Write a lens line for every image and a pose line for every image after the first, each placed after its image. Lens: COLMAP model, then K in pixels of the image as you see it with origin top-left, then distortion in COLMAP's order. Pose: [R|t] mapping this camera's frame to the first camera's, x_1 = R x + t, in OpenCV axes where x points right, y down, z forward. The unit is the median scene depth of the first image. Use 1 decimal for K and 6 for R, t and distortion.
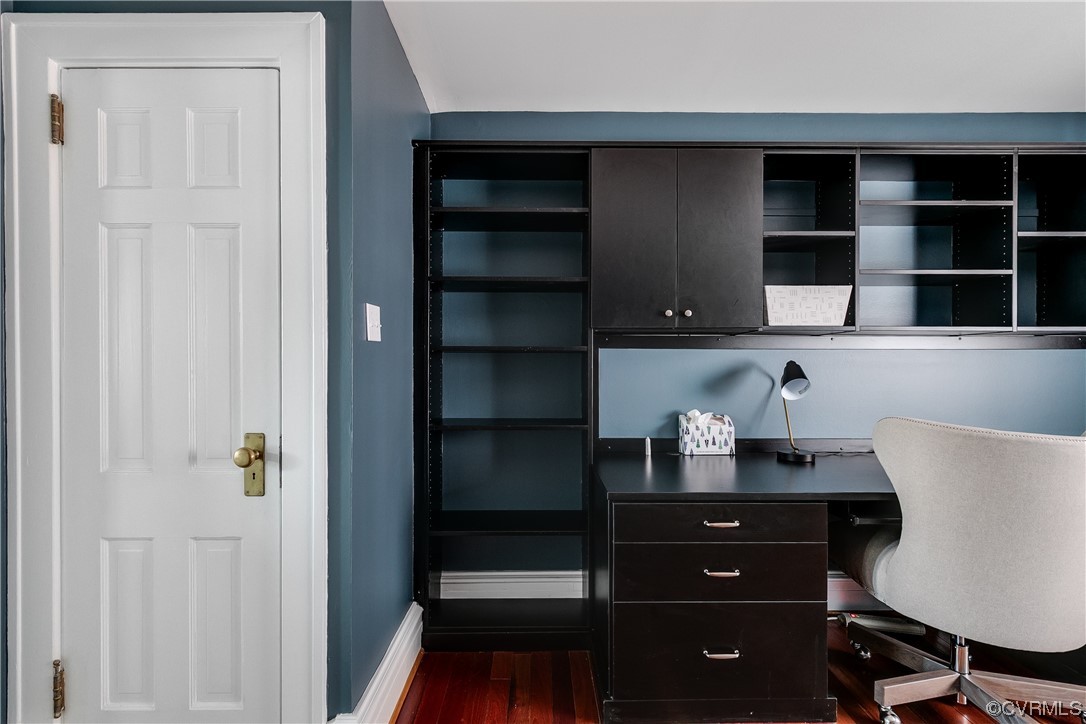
lens RADIAL K [[496.9, 0, 543.0], [0, 496.9, 362.0], [0, 0, 1]] dist [0.015765, -0.000163]
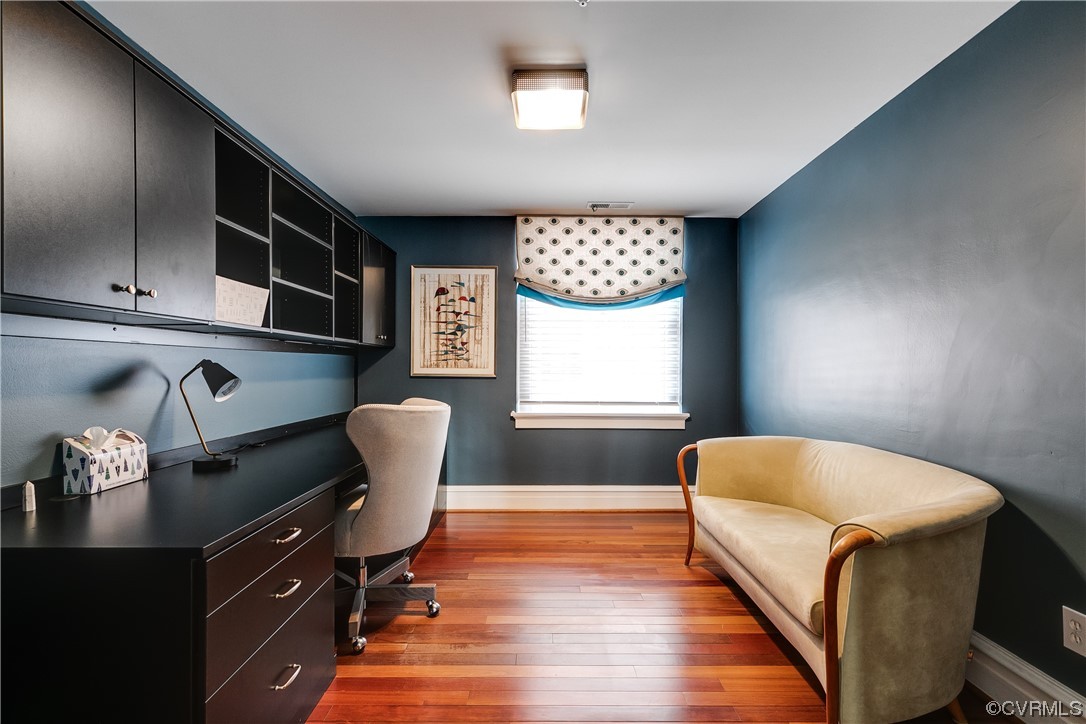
lens RADIAL K [[496.9, 0, 543.0], [0, 496.9, 362.0], [0, 0, 1]] dist [0.015765, -0.000163]
pose [[0.011074, 0.008247, 0.999905, -0.404141], [-0.011287, 0.999903, -0.008122, 0.002401], [-0.999875, -0.011196, 0.011166, 0.369218]]
